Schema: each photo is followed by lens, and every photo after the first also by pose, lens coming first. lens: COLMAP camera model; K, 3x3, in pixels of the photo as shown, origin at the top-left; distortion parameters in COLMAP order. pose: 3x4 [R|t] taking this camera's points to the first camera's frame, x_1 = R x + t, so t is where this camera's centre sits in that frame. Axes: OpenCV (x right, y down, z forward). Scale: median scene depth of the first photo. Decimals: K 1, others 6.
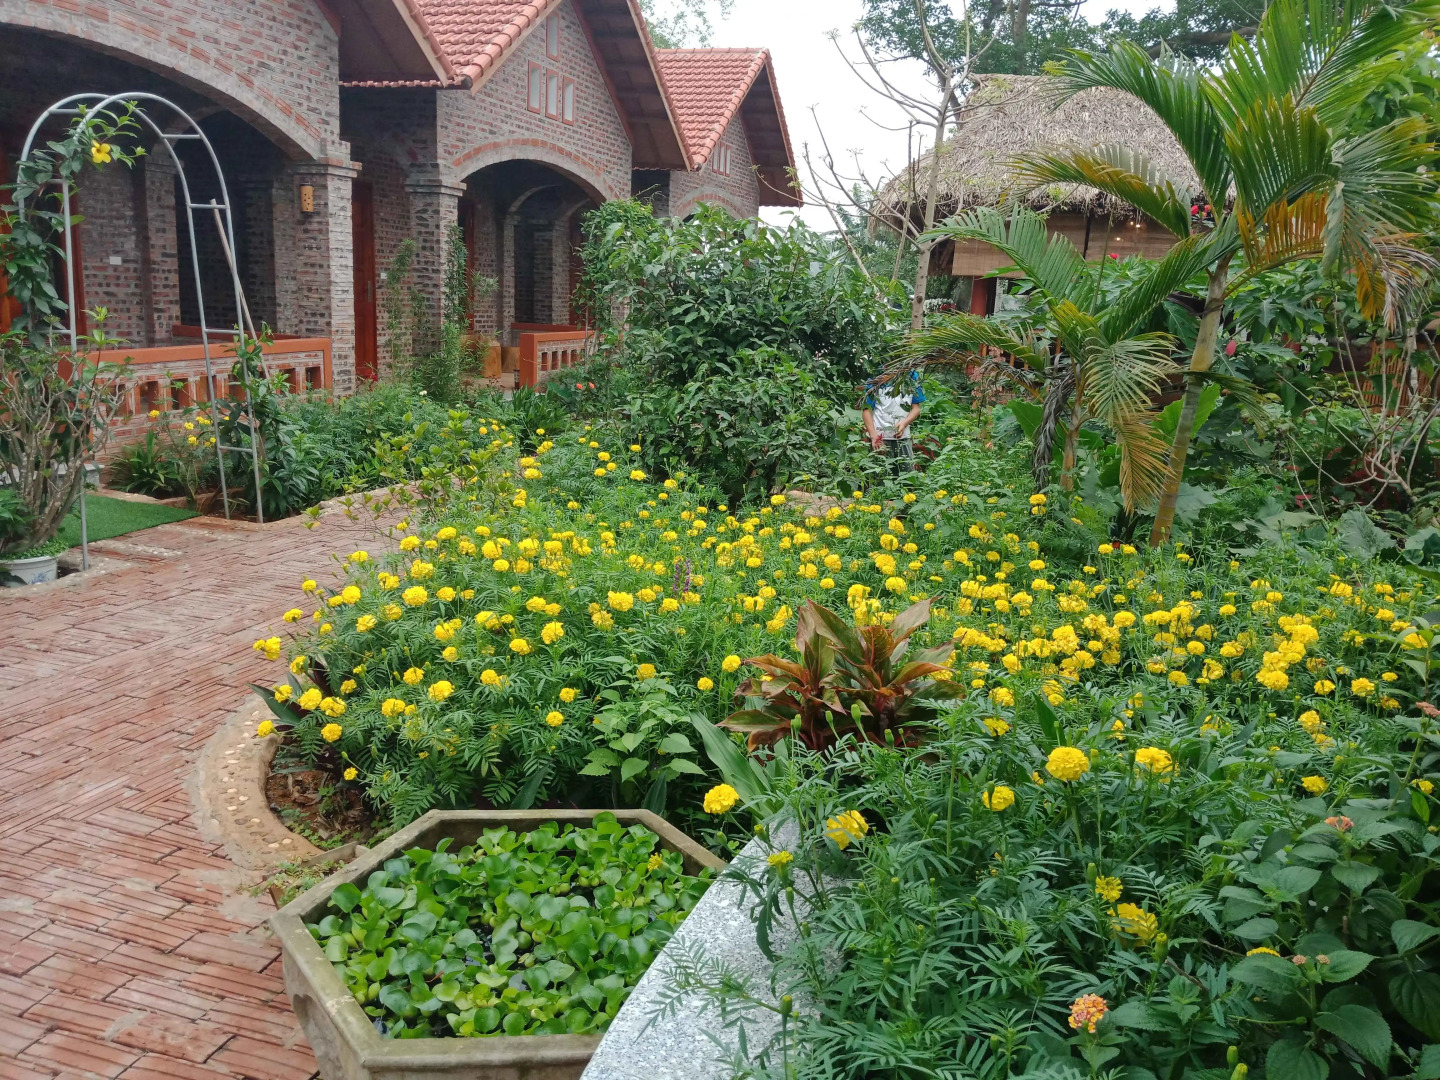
lens RADIAL K [[1178.9, 0, 727.0], [0, 1178.9, 548.7], [0, 0, 1]] dist [0.024024, -0.029386]
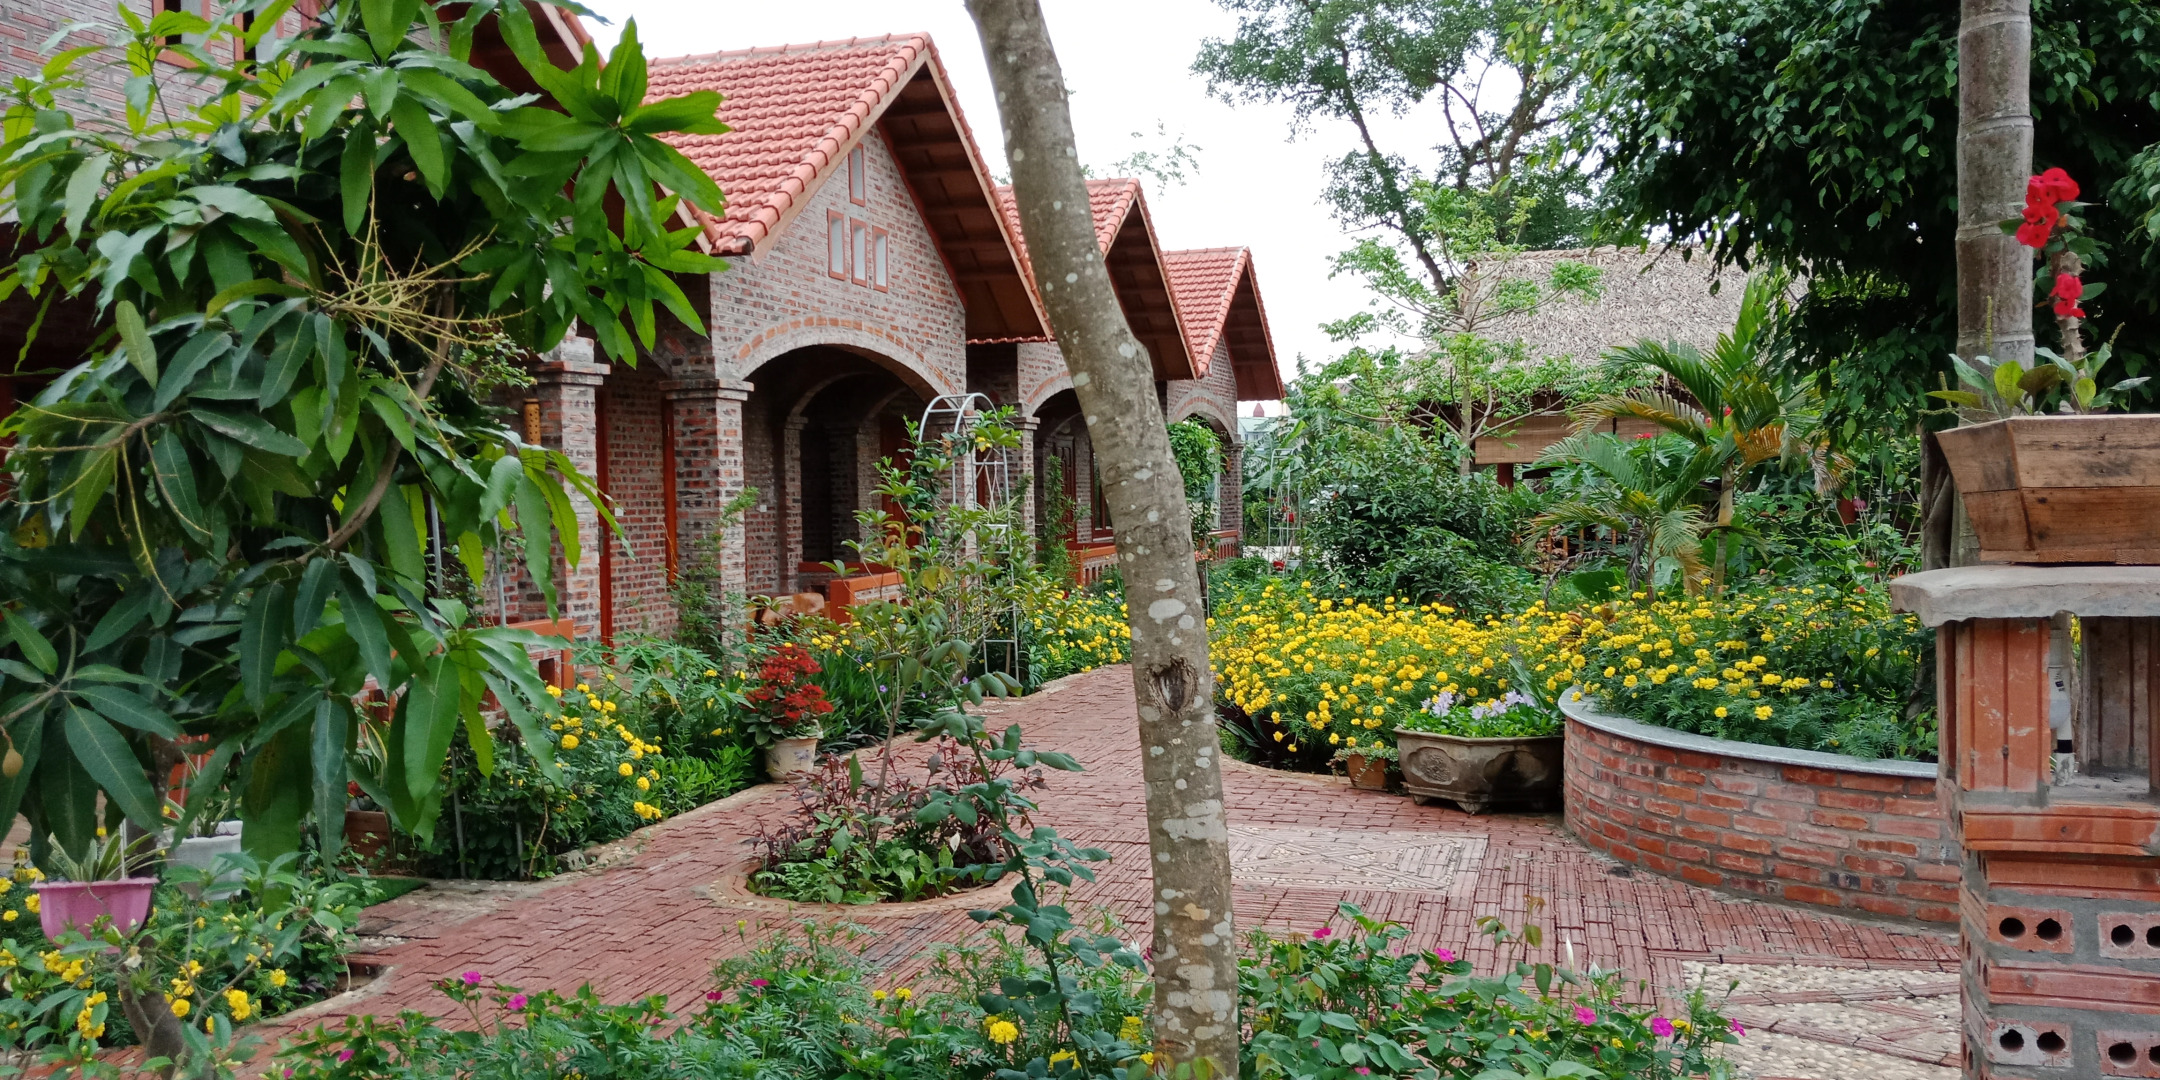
lens RADIAL K [[1746.7, 0, 1075.9], [0, 1746.7, 545.6], [0, 0, 1]] dist [0.052923, -0.029878]
pose [[0.997749, -0.067061, 0.000351, -0.112195], [0.065963, 0.980455, -0.185358, 0.060819], [0.012086, 0.184963, 0.982671, -0.318043]]
